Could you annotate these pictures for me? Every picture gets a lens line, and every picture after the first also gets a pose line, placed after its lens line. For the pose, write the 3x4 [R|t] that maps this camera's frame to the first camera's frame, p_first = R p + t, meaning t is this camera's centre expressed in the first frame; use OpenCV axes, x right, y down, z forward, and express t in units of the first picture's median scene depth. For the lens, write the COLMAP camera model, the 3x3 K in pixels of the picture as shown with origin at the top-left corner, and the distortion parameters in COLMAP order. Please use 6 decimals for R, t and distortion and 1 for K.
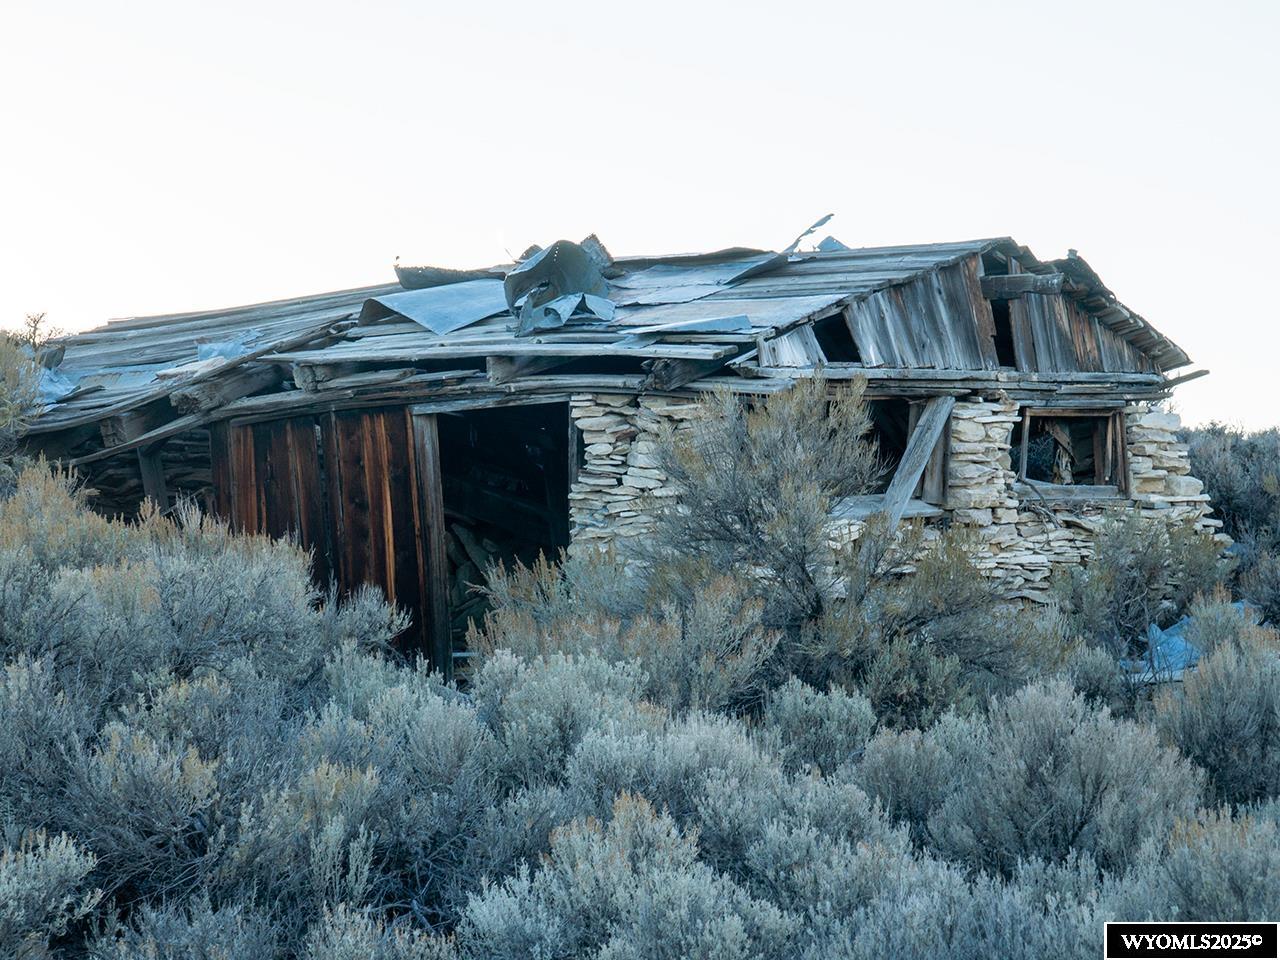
lens RADIAL K [[1803.9, 0, 640.0], [0, 1803.9, 480.0], [0, 0, 1]] dist [-0.004691, -0.022822]
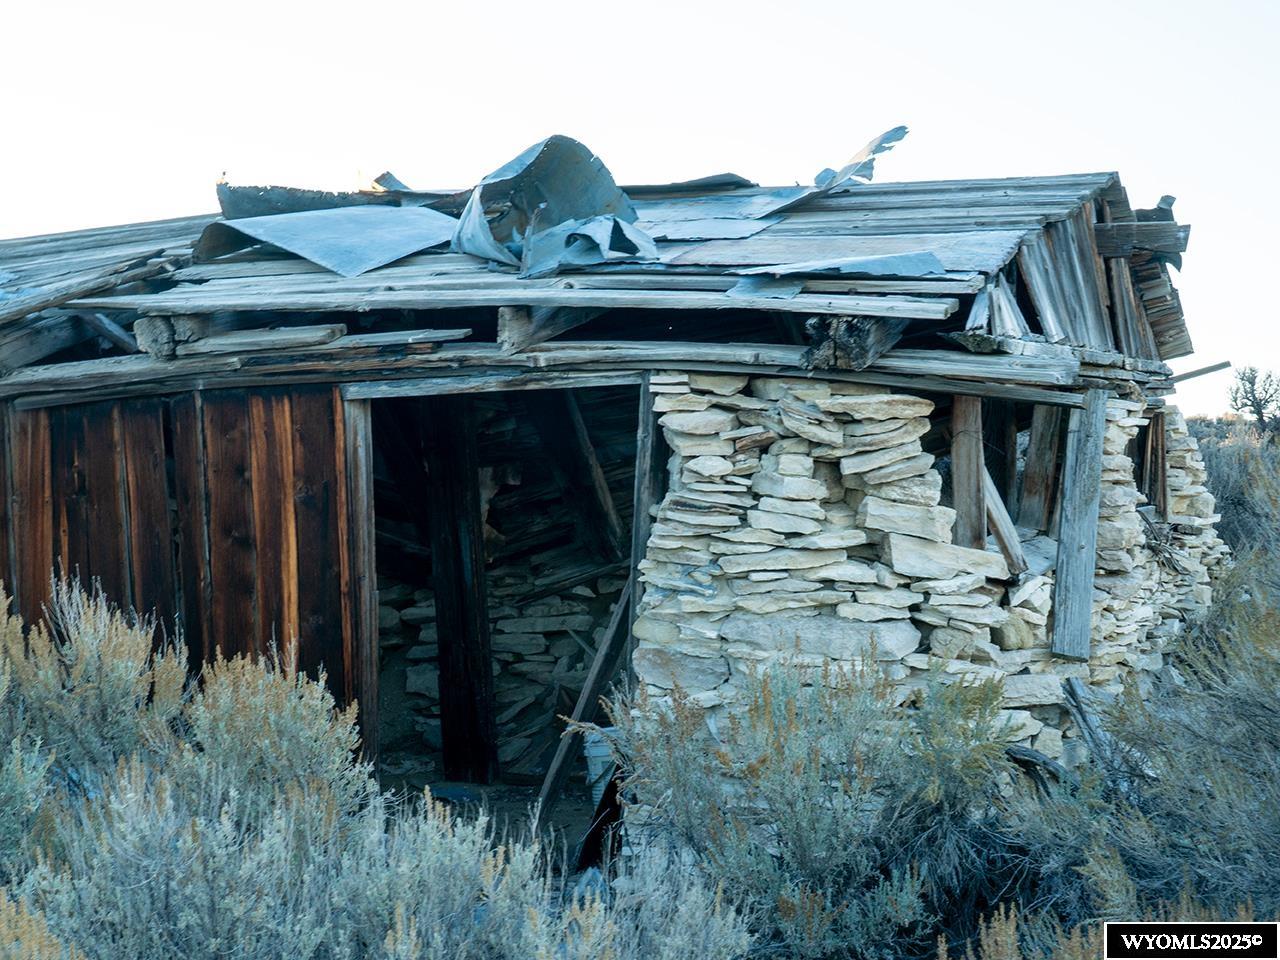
lens RADIAL K [[1803.9, 0, 640.0], [0, 1803.9, 480.0], [0, 0, 1]] dist [-0.004691, -0.022822]
pose [[0.983240, 0.013796, 0.181795, -0.138374], [-0.015511, 0.999848, 0.008014, -0.015111], [-0.181657, -0.010700, 0.983304, 0.372653]]
